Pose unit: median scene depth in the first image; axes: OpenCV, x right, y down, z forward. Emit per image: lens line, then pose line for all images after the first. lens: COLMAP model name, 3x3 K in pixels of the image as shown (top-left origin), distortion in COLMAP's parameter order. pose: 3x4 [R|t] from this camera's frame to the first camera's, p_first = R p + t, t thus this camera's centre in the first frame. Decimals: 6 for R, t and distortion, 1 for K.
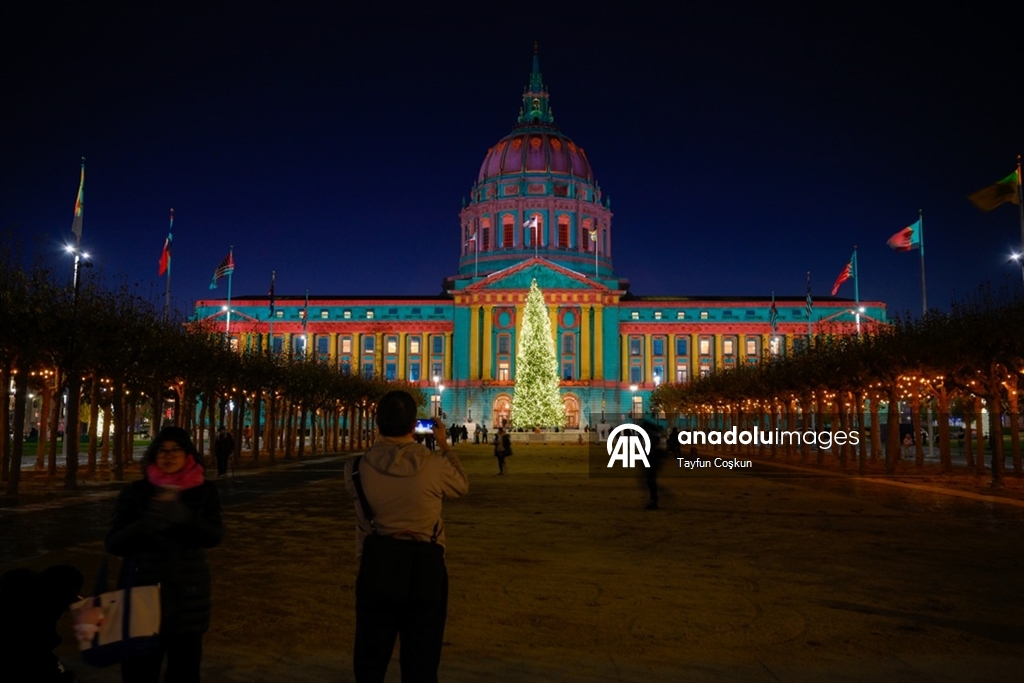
lens RADIAL K [[877.5, 0, 512.0], [0, 877.5, 341.5], [0, 0, 1]] dist [-0.002054, 0.000953]
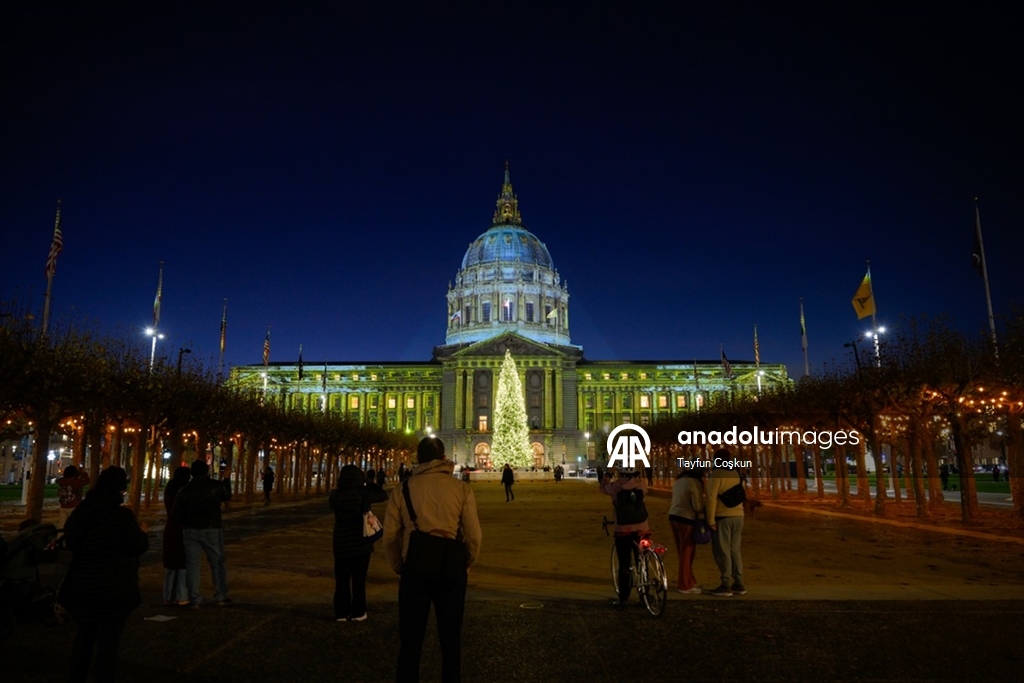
lens RADIAL K [[726.2, 0, 512.0], [0, 726.2, 341.5], [0, 0, 1]] dist [-0.000158, 0.000088]
pose [[0.999427, -0.005043, 0.033478, -0.002779], [0.007555, 0.997130, -0.075333, -0.002875], [-0.033002, 0.075543, 0.996596, -0.034910]]
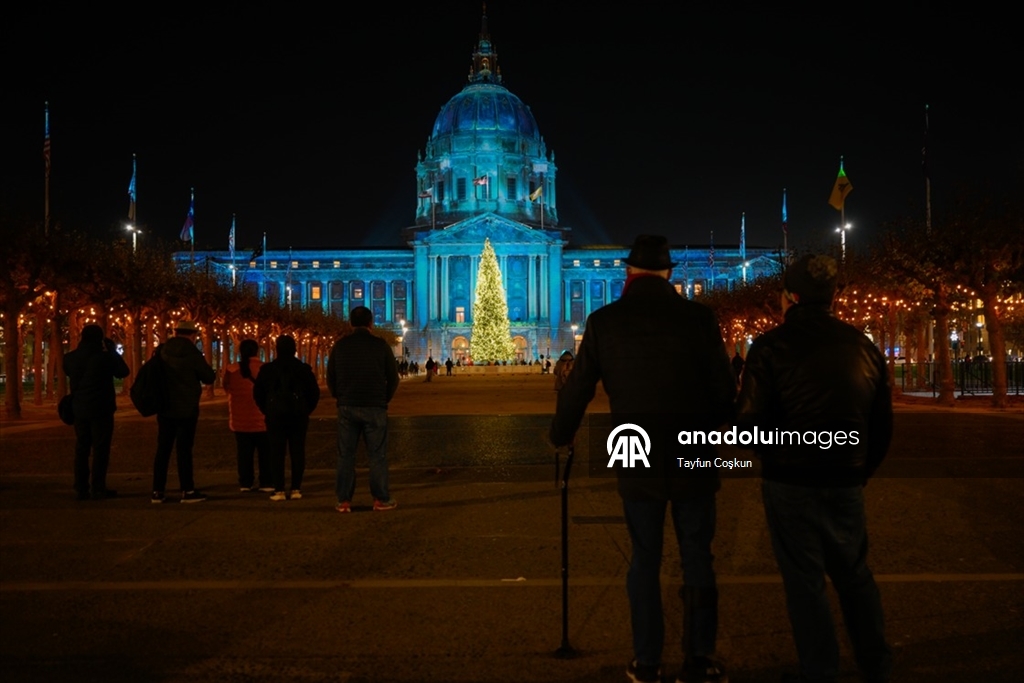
lens RADIAL K [[873.6, 0, 530.4], [0, 873.6, 364.2], [0, 0, 1]] dist [-0.011525, 0.002819]
pose [[0.996987, -0.016529, 0.075783, -0.006666], [0.009297, 0.995452, 0.094812, -0.009075], [-0.077006, -0.093822, 0.992606, -0.144543]]
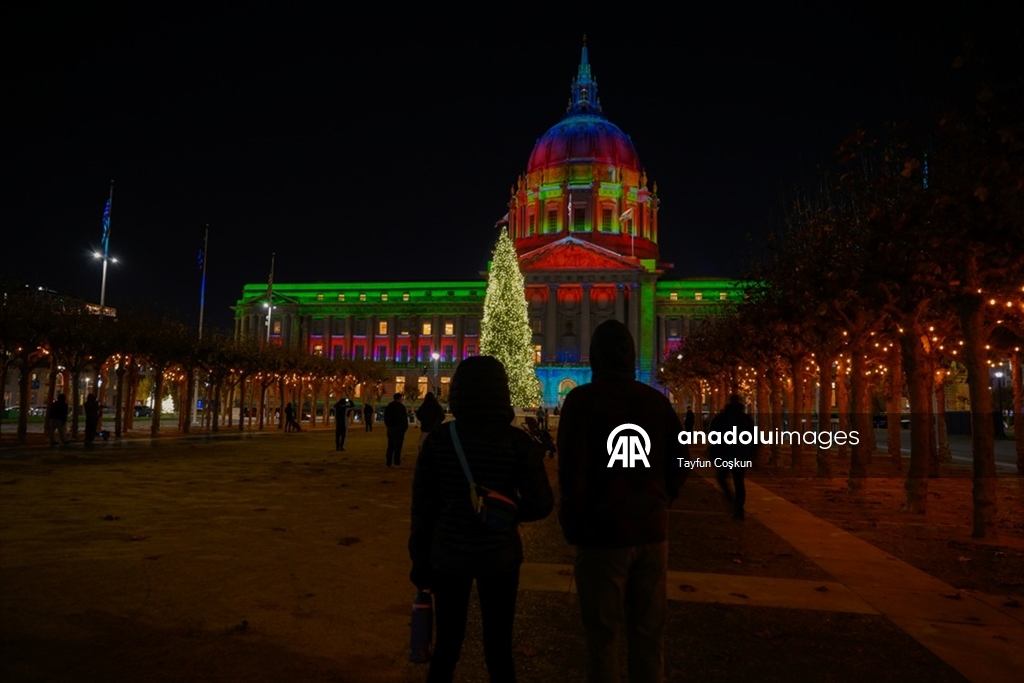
lens RADIAL K [[726.2, 0, 512.0], [0, 726.2, 341.5], [0, 0, 1]] dist [-0.000158, 0.000088]
pose [[0.991174, 0.002581, -0.132546, 0.087822], [-0.002594, 0.999997, 0.000077, 0.025354], [0.132546, 0.000268, 0.991177, 0.237613]]
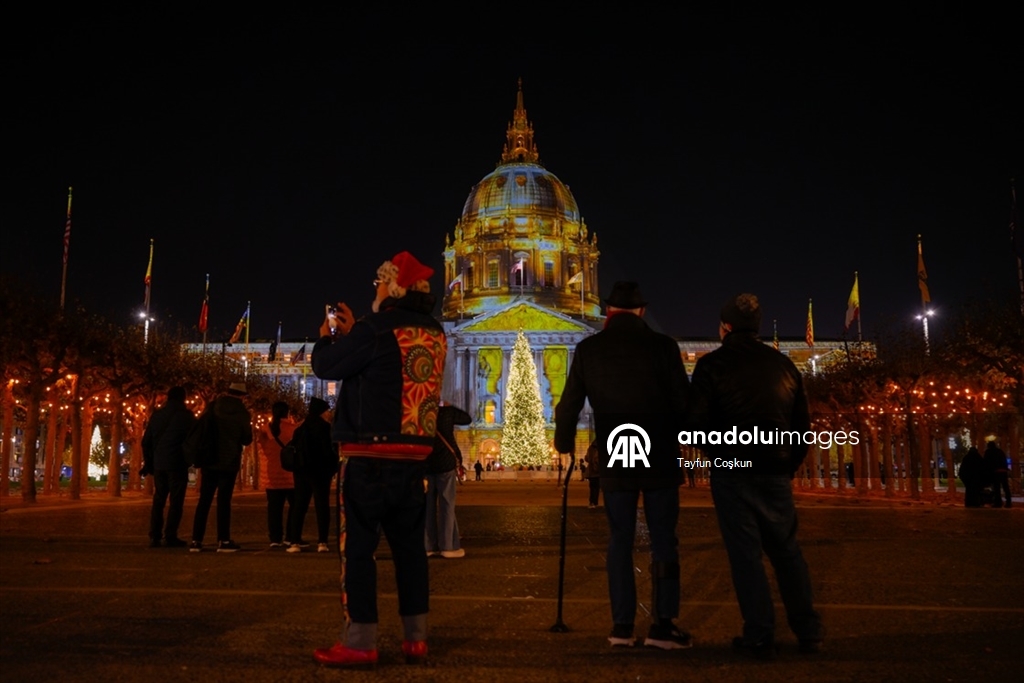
lens RADIAL K [[996.4, 0, 474.1], [0, 996.4, 325.9], [0, 0, 1]] dist [-0.000770, 0.002033]
pose [[0.999793, -0.005406, -0.019601, -0.005726], [0.004346, 0.998546, -0.053739, -0.005750], [0.019863, 0.053643, 0.998363, -0.161753]]
